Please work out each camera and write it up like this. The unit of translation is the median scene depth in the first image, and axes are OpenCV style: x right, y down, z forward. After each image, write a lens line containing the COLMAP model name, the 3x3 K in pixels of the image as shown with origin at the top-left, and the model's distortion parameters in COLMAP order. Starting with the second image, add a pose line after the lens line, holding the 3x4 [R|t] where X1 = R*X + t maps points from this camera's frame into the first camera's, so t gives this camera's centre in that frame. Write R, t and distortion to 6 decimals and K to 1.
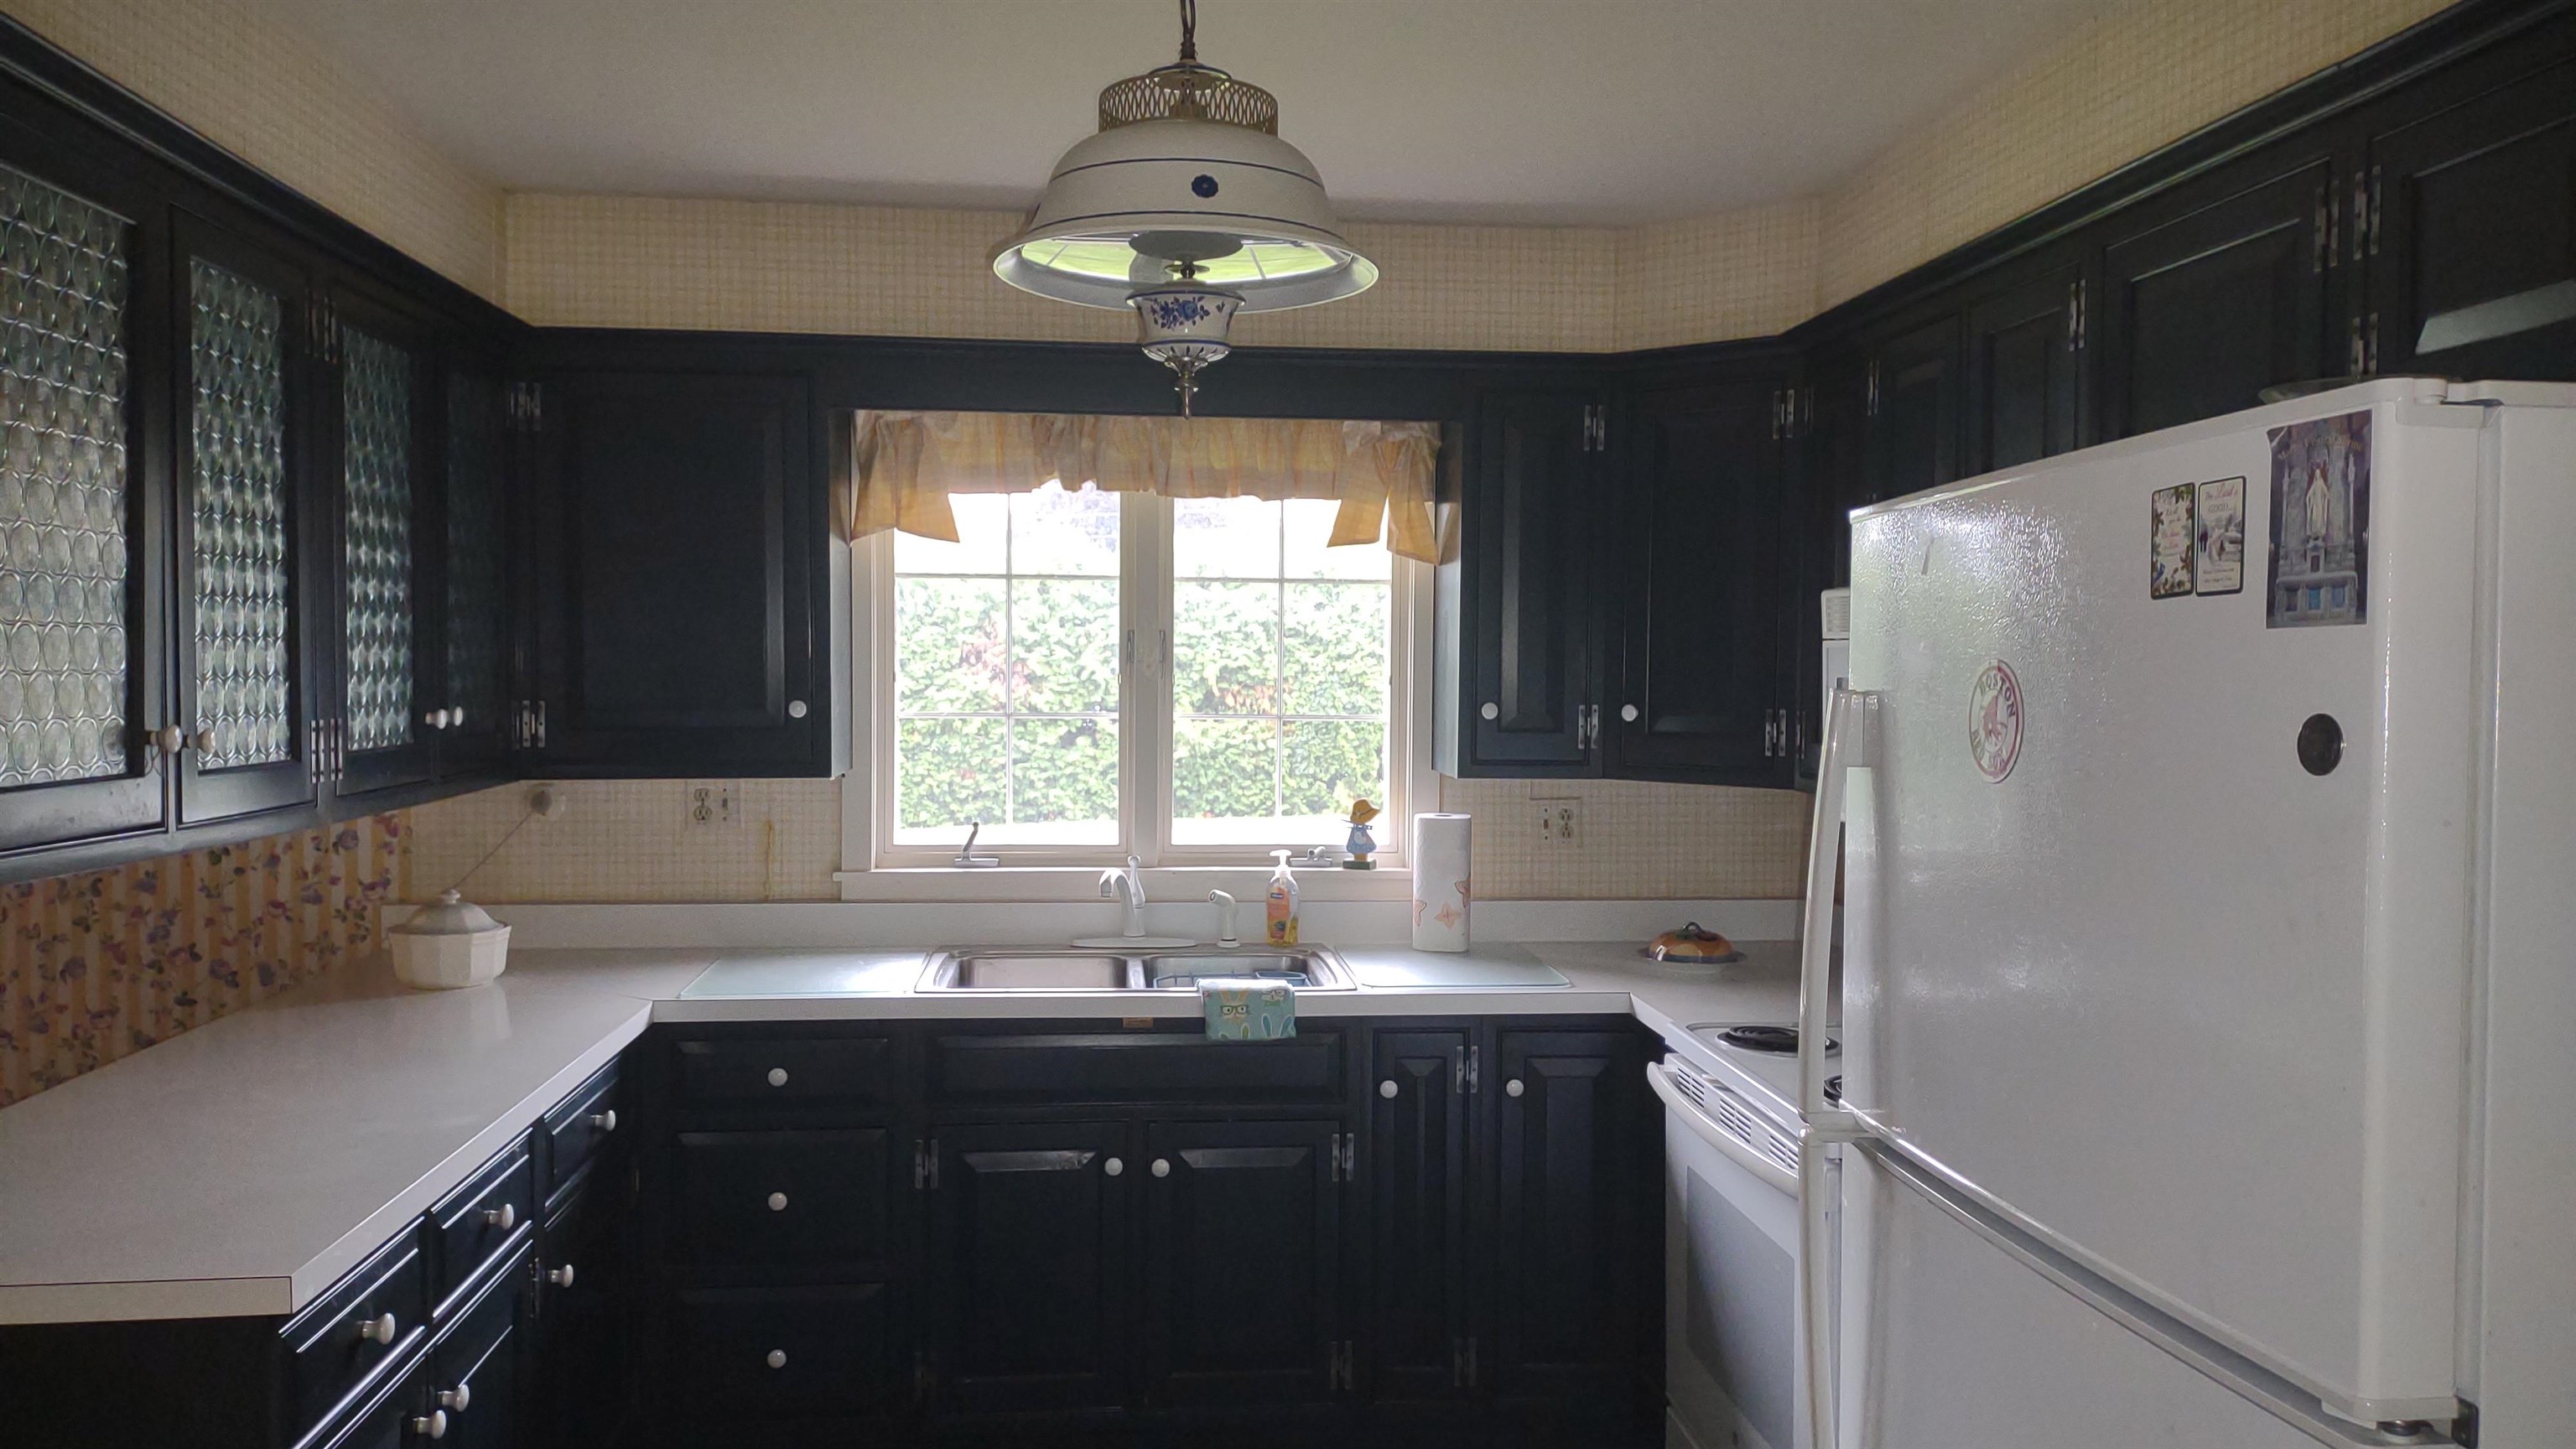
lens RADIAL K [[1922.5, 0, 1279.1], [0, 1922.5, 728.4], [0, 0, 1]] dist [0.009565, -0.004682]
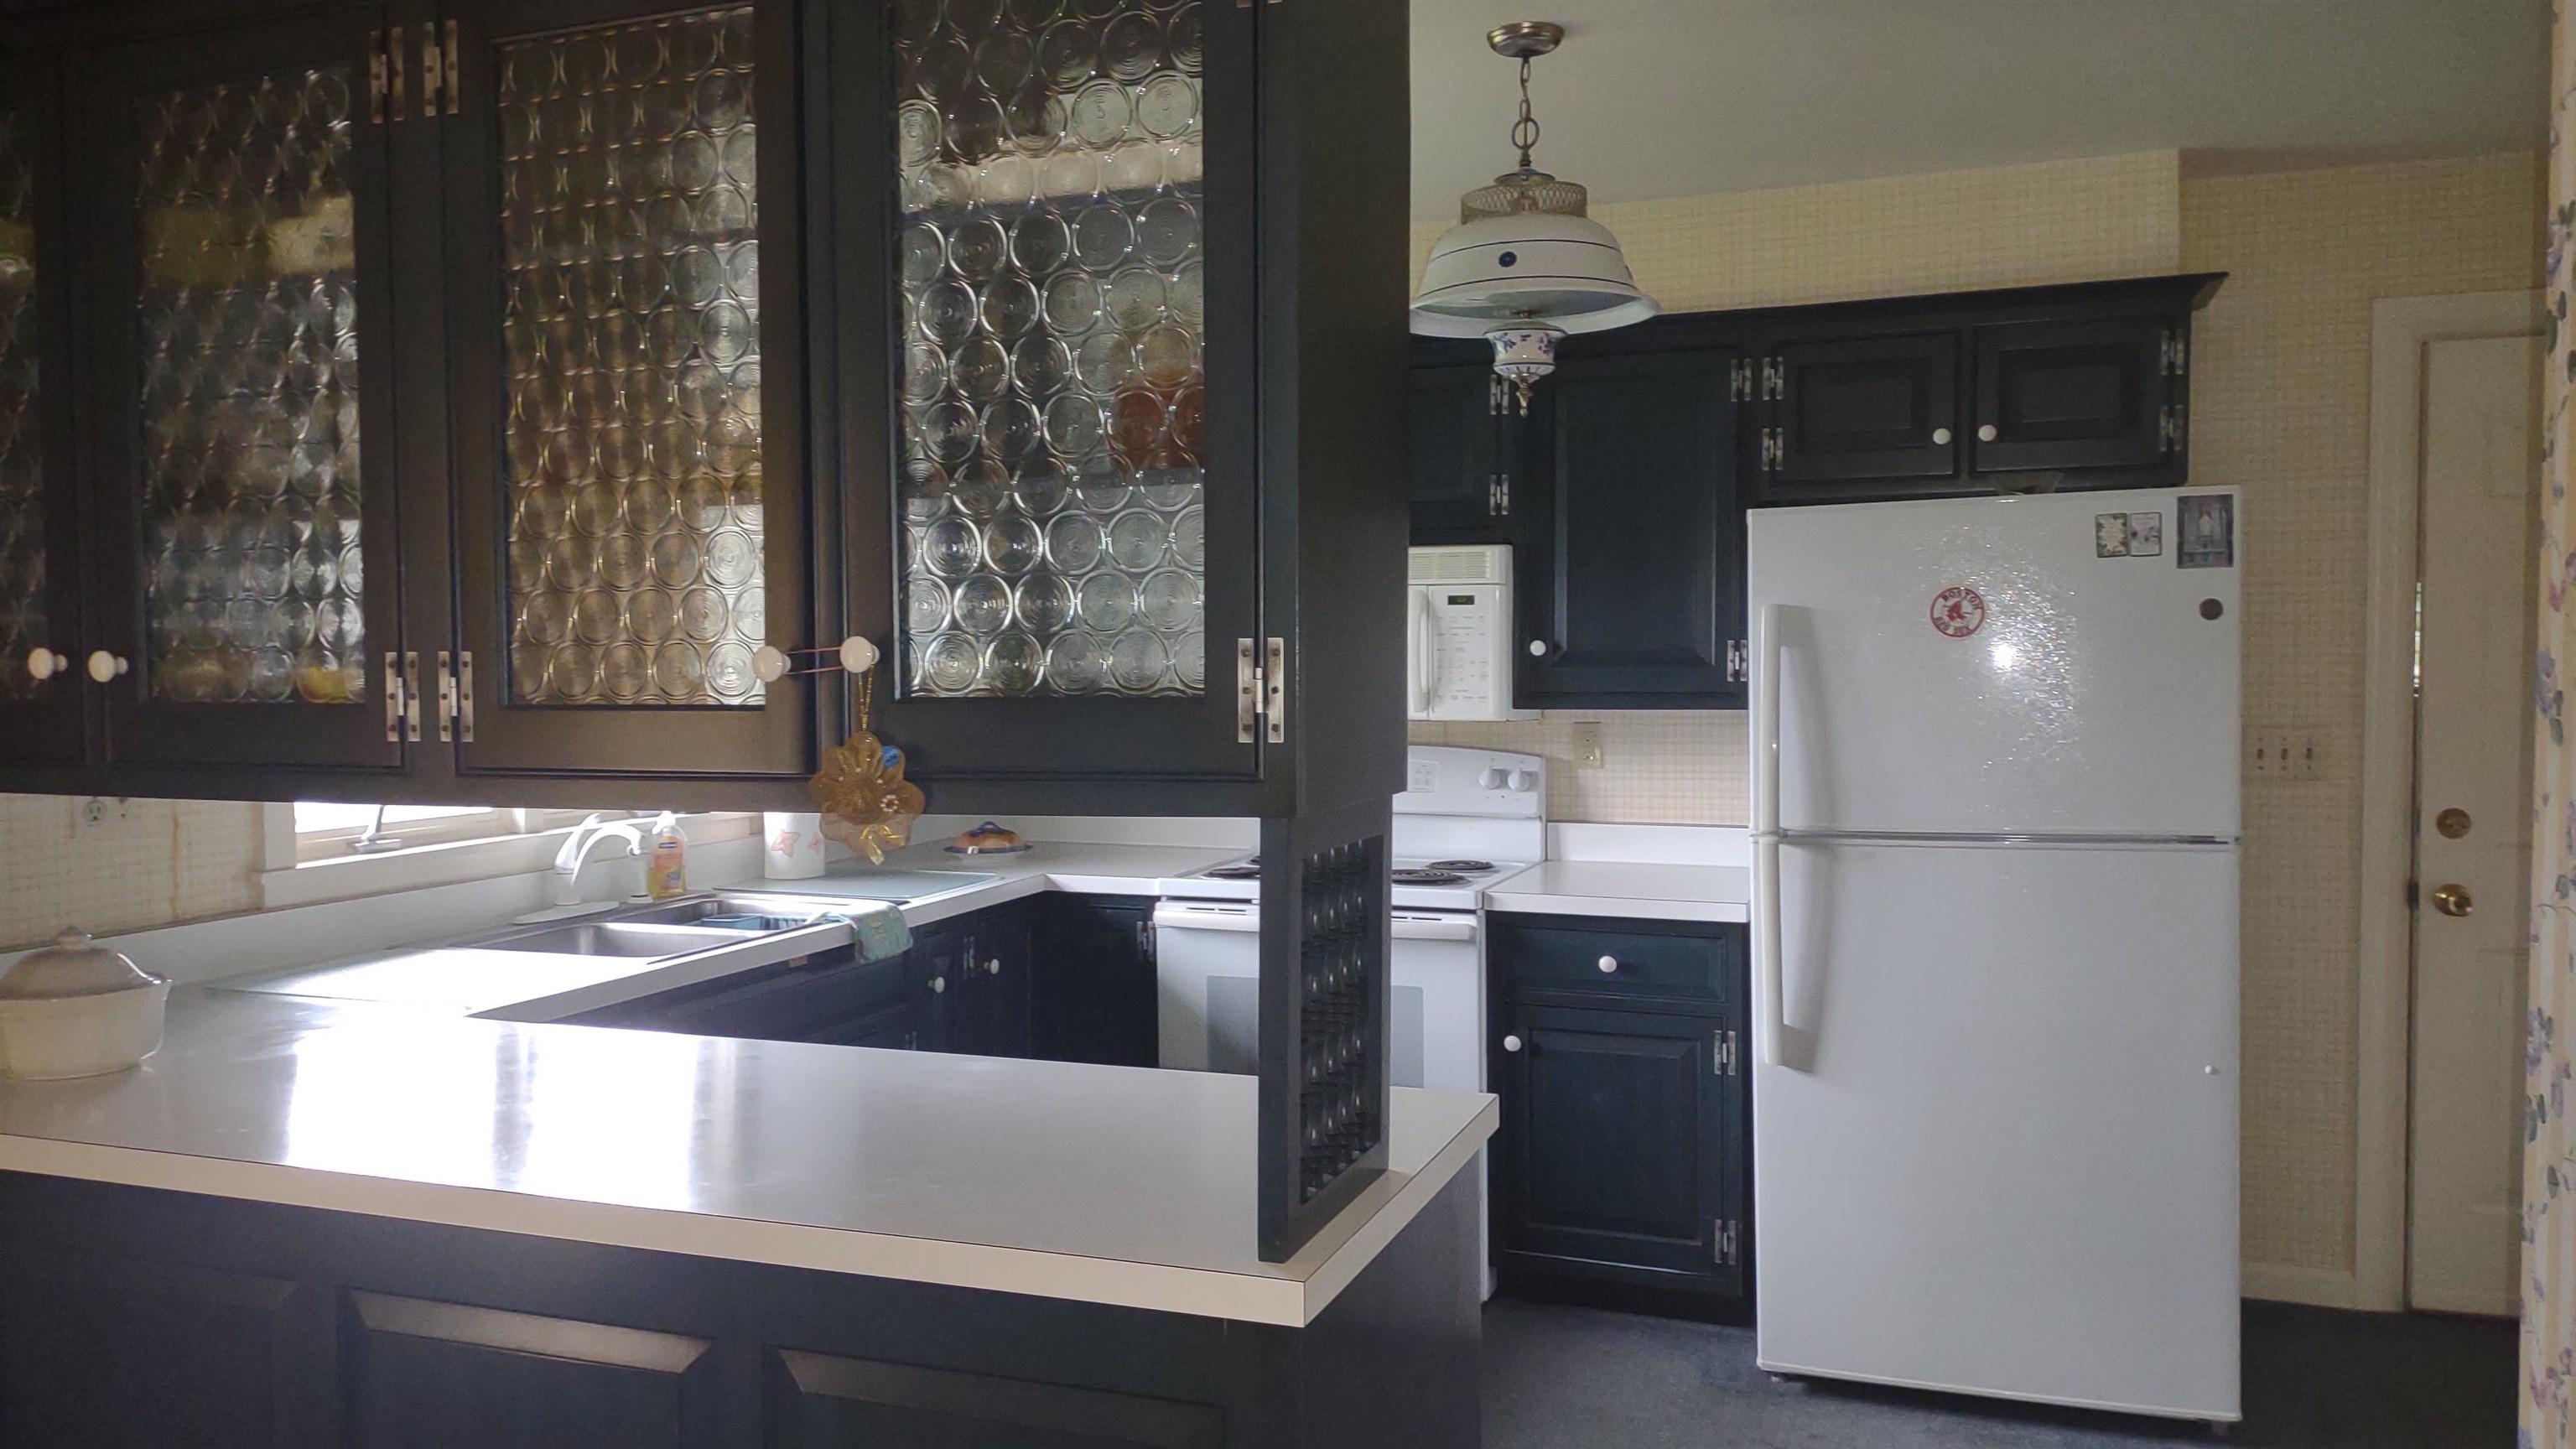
lens RADIAL K [[1922.5, 0, 1281.5], [0, 1922.5, 715.8], [0, 0, 1]] dist [0.009565, -0.004682]
pose [[0.419629, -0.043002, 0.906676, -2.321764], [0.043642, 0.998678, 0.027168, 0.025698], [-0.906646, 0.028169, 0.420951, 0.916348]]
